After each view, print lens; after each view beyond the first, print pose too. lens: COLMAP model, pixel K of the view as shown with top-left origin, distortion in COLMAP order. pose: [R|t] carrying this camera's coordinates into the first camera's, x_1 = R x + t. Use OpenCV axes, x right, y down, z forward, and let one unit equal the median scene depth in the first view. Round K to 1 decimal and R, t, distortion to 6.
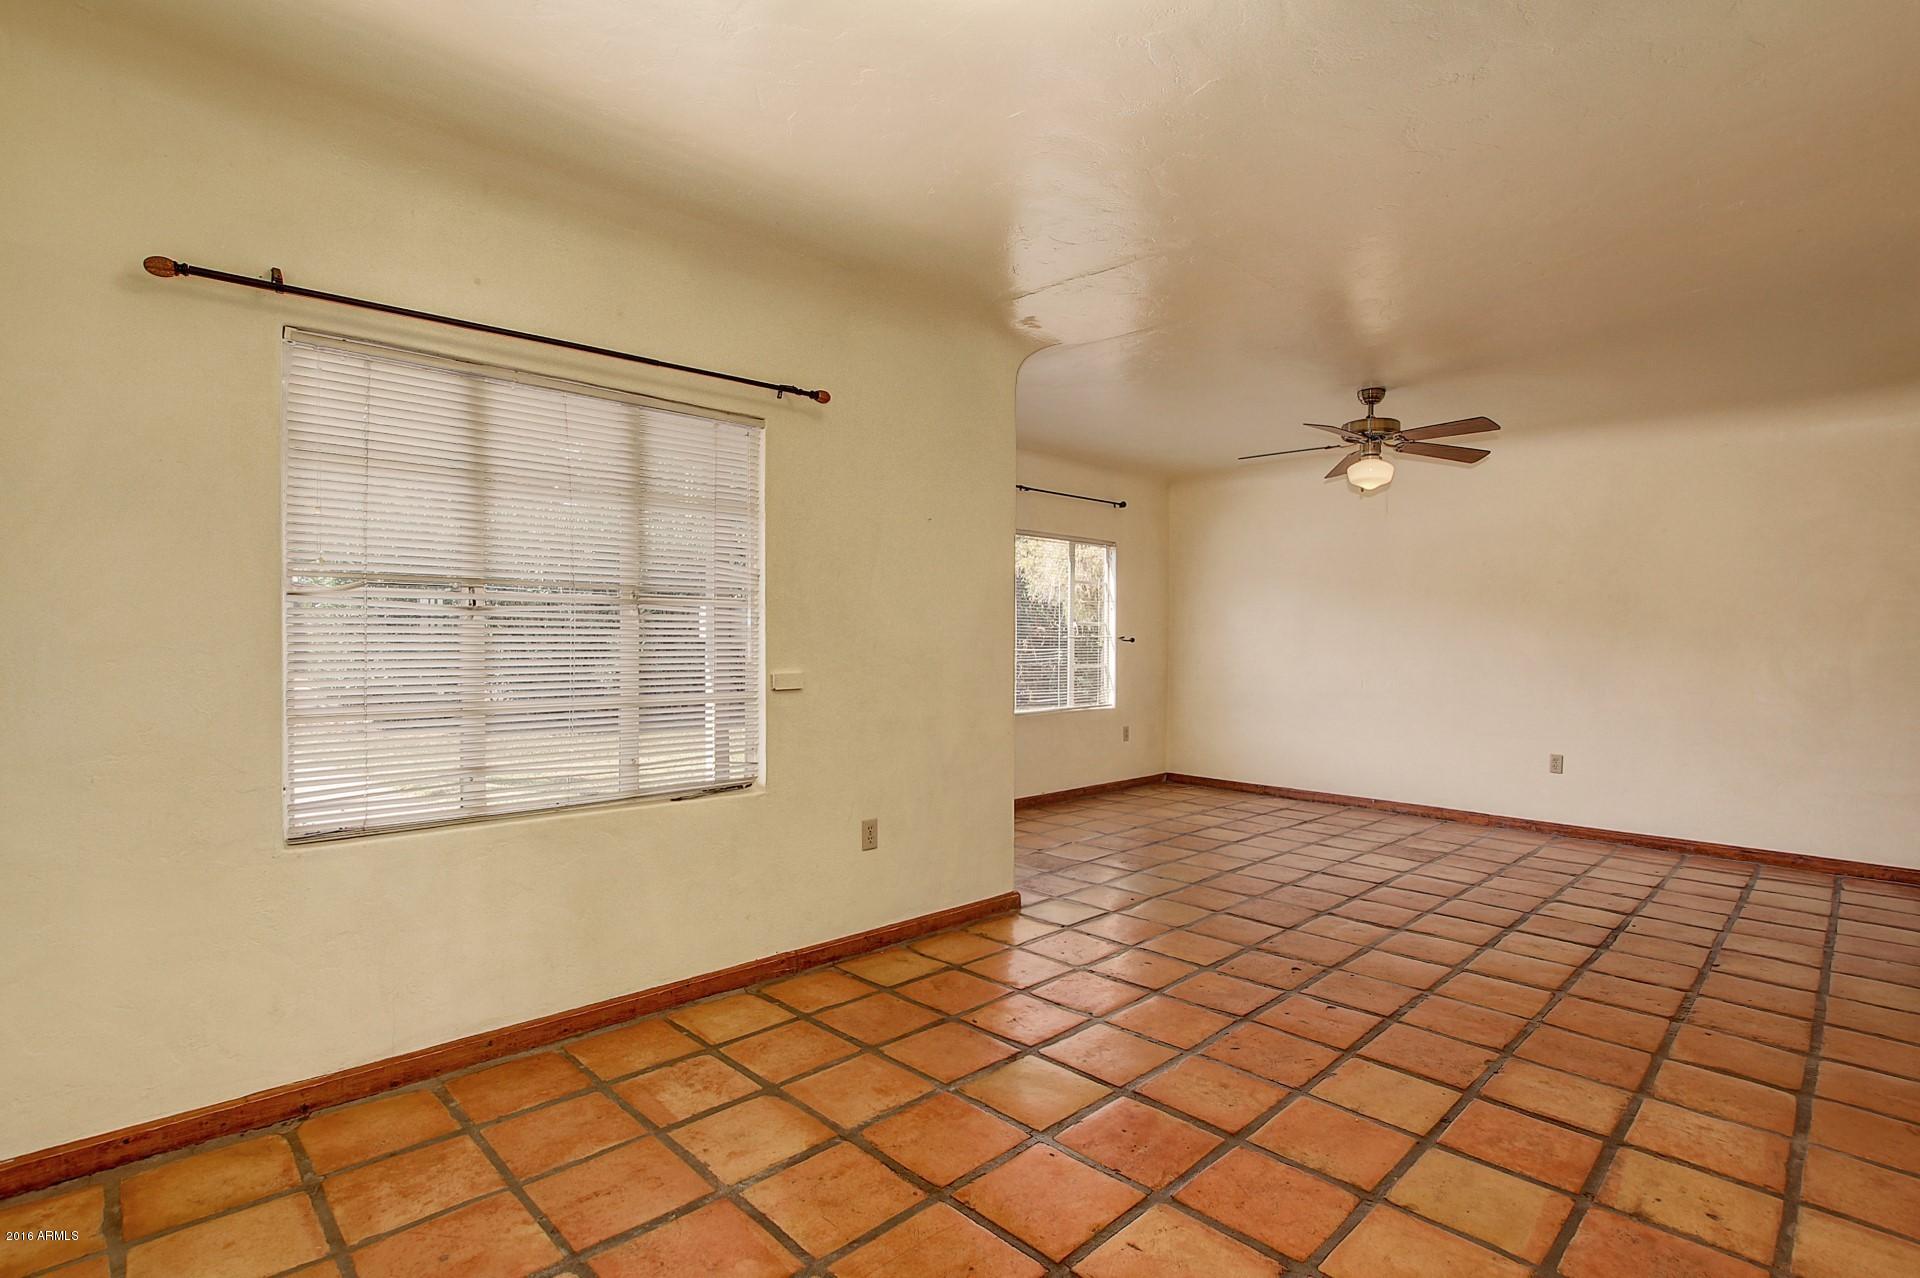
lens RADIAL K [[917.3, 0, 971.3], [0, 917.3, 653.7], [0, 0, 1]] dist [-0.024691, -0.000628]
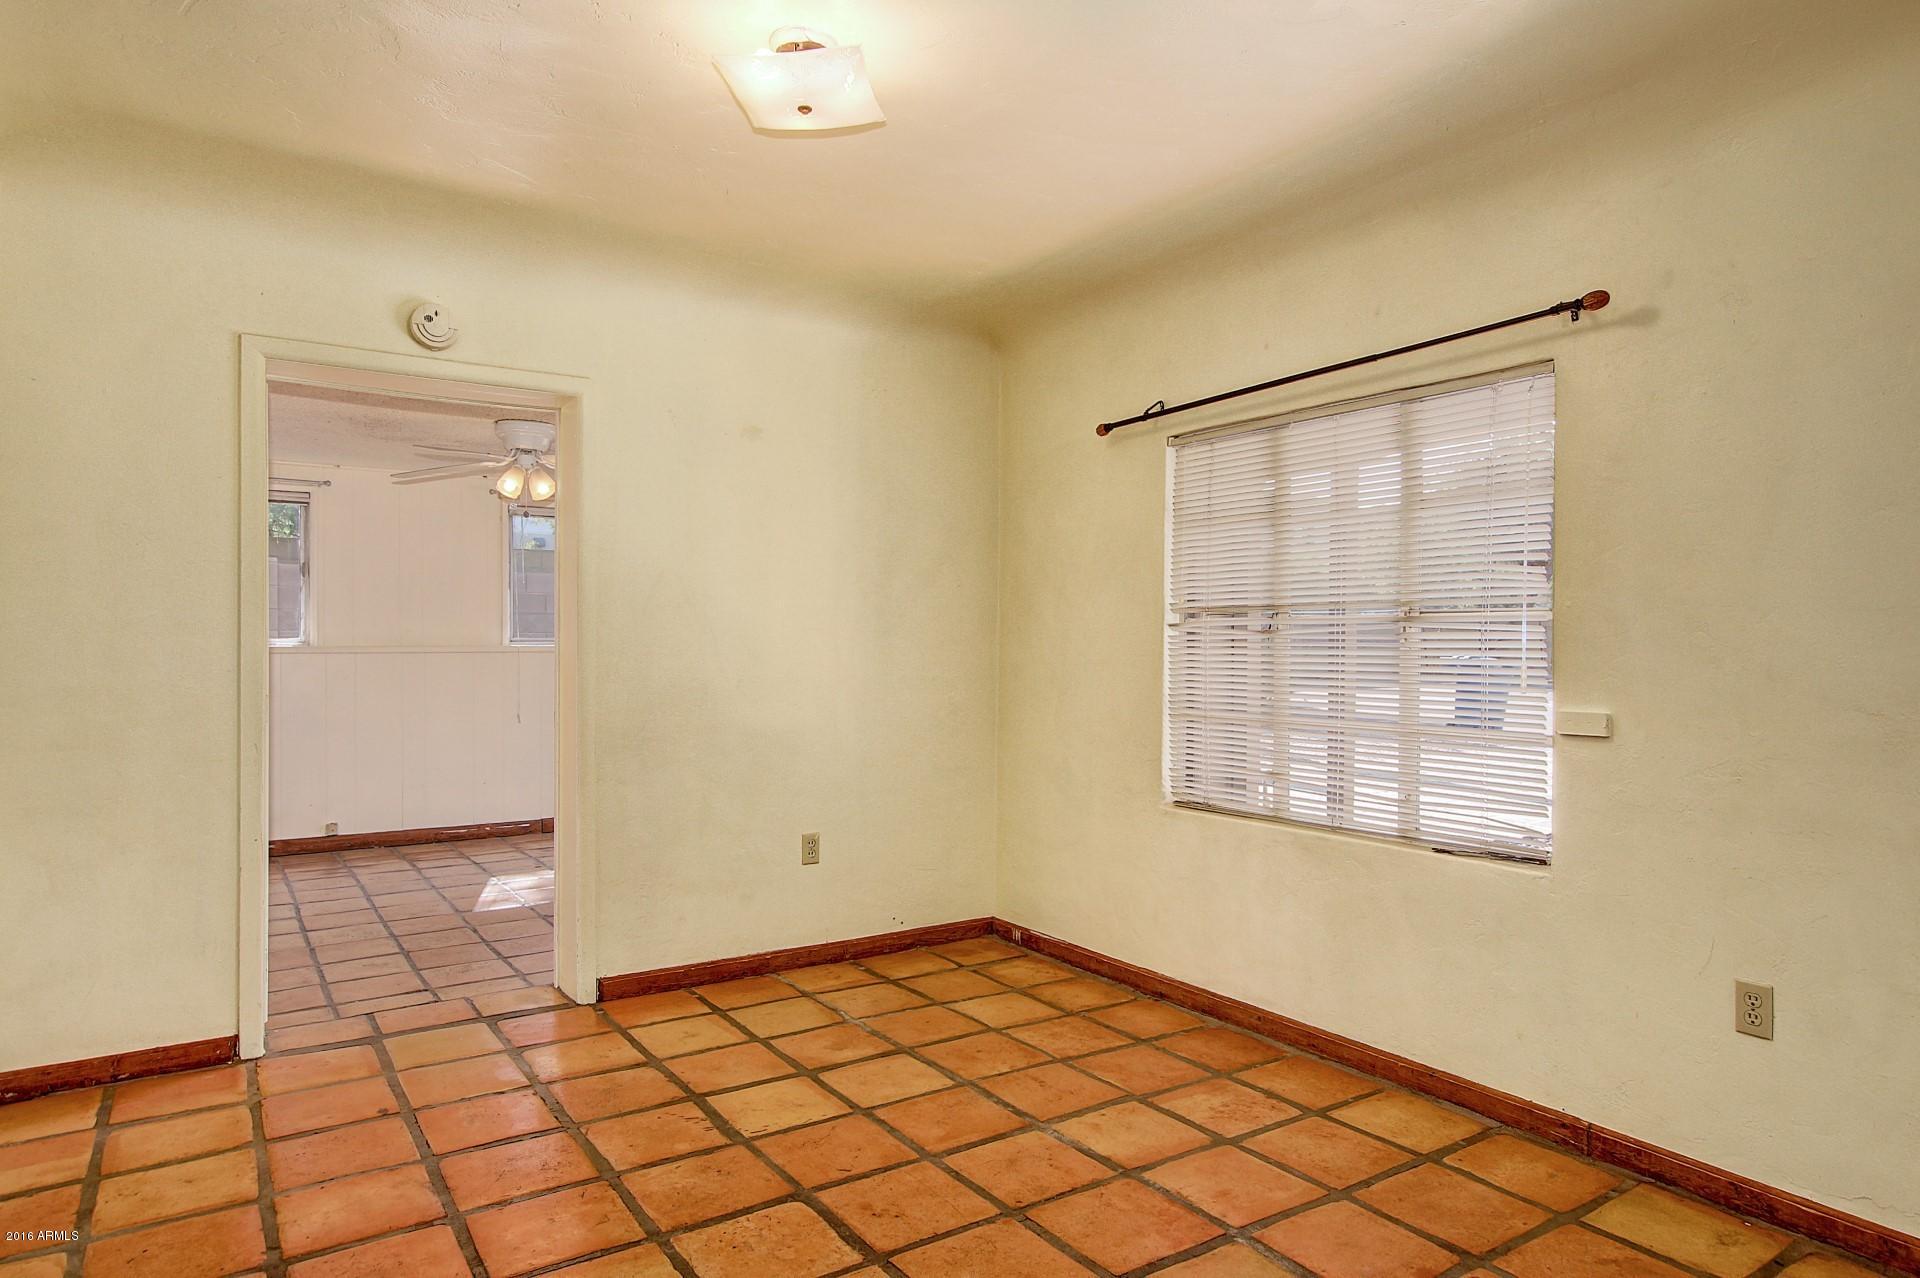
lens RADIAL K [[1107.8, 0, 967.3], [0, 1107.8, 667.1], [0, 0, 1]] dist [-0.004513, 0.001869]
pose [[-0.165847, 0.006381, -0.986131, 0.880154], [-0.028284, 0.999537, 0.011225, -0.011388], [0.985746, 0.029753, -0.165590, 0.856631]]
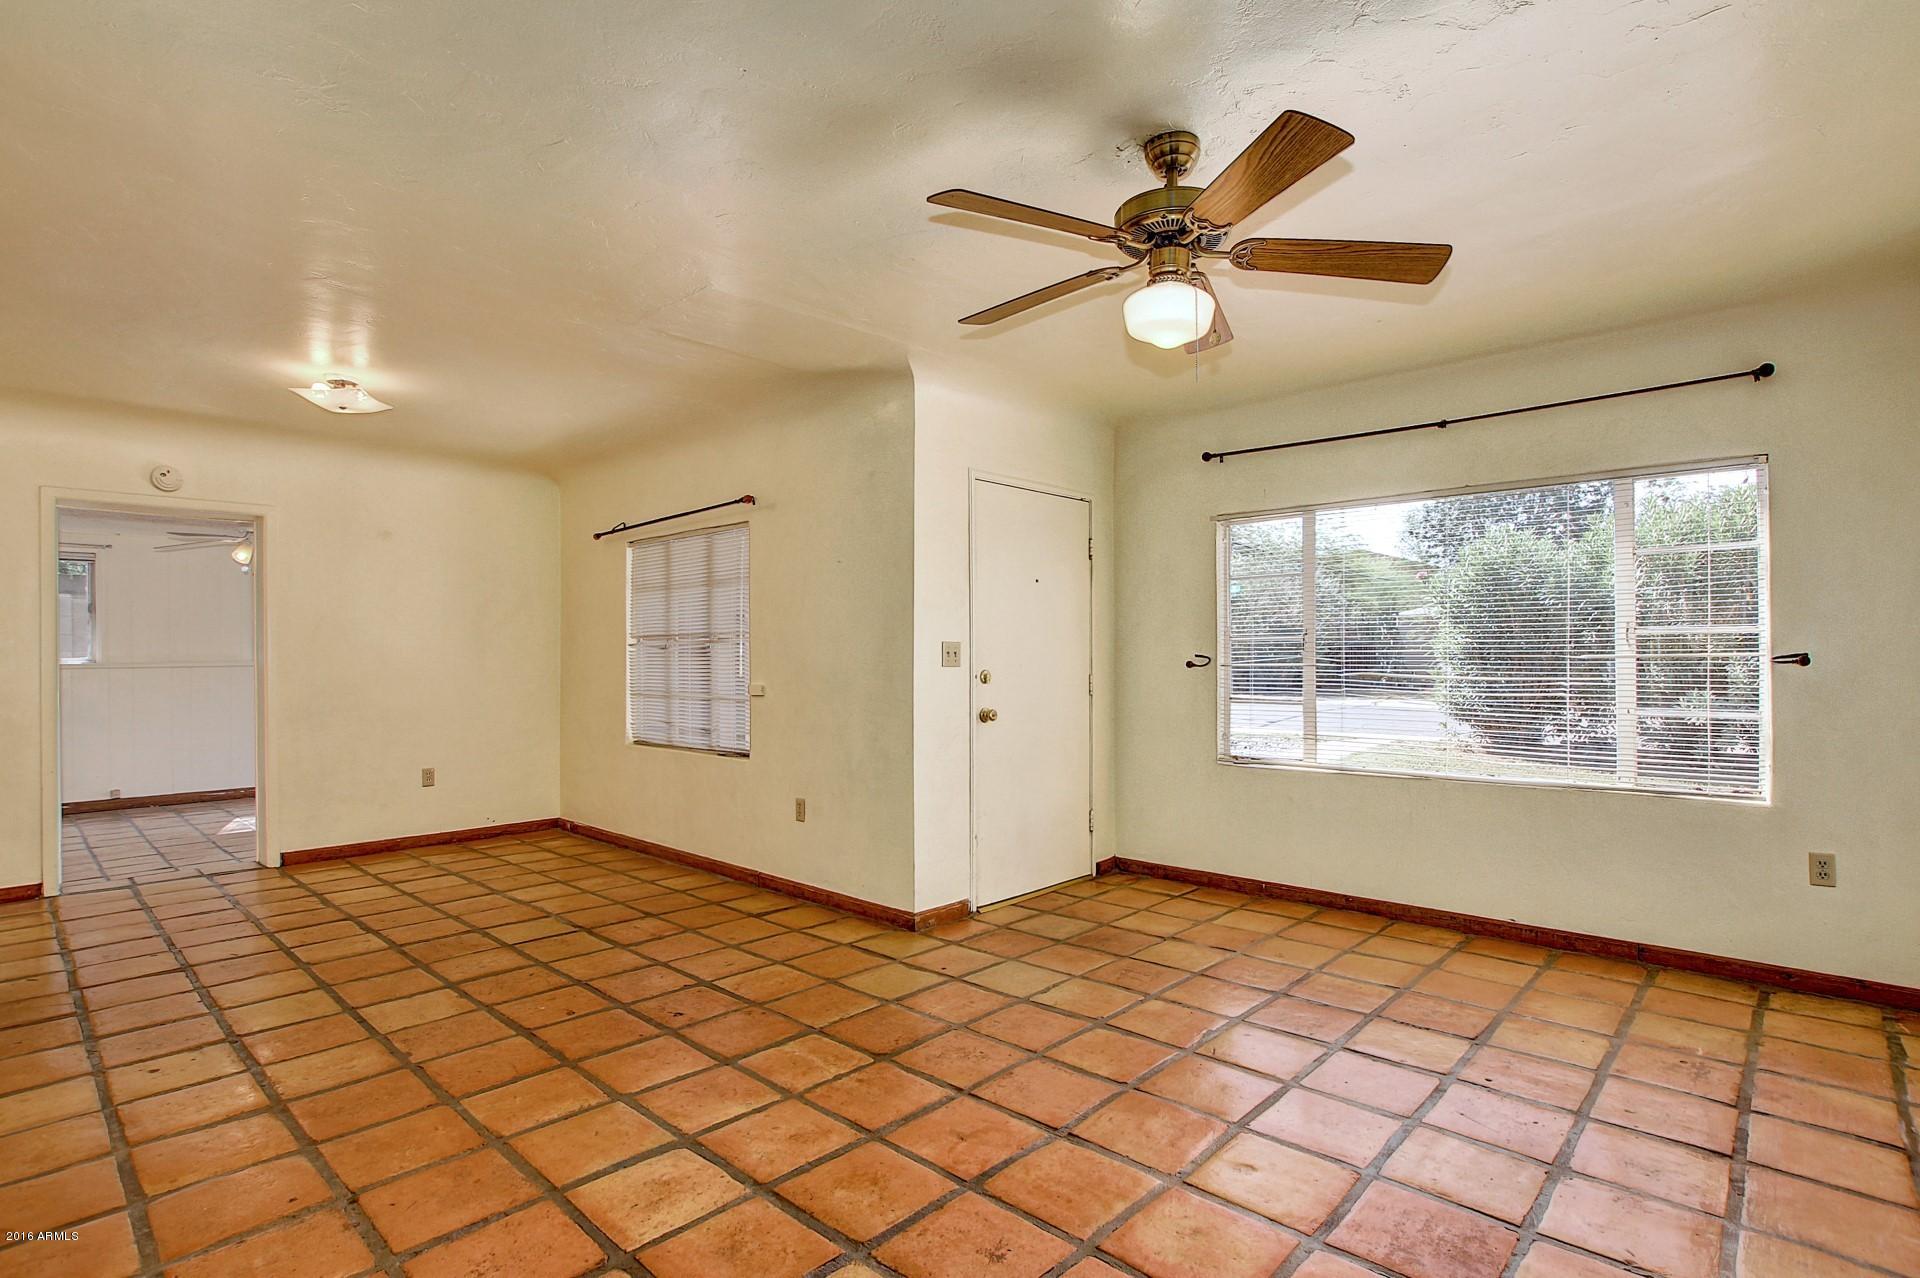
lens RADIAL K [[924.8, 0, 961.7], [0, 924.8, 664.5], [0, 0, 1]] dist [-0.022735, 0.001353]
pose [[0.049552, -0.001490, -0.998770, 1.684117], [-0.014141, 0.999898, -0.002193, -0.017508], [0.998671, 0.014232, 0.049526, 1.591897]]
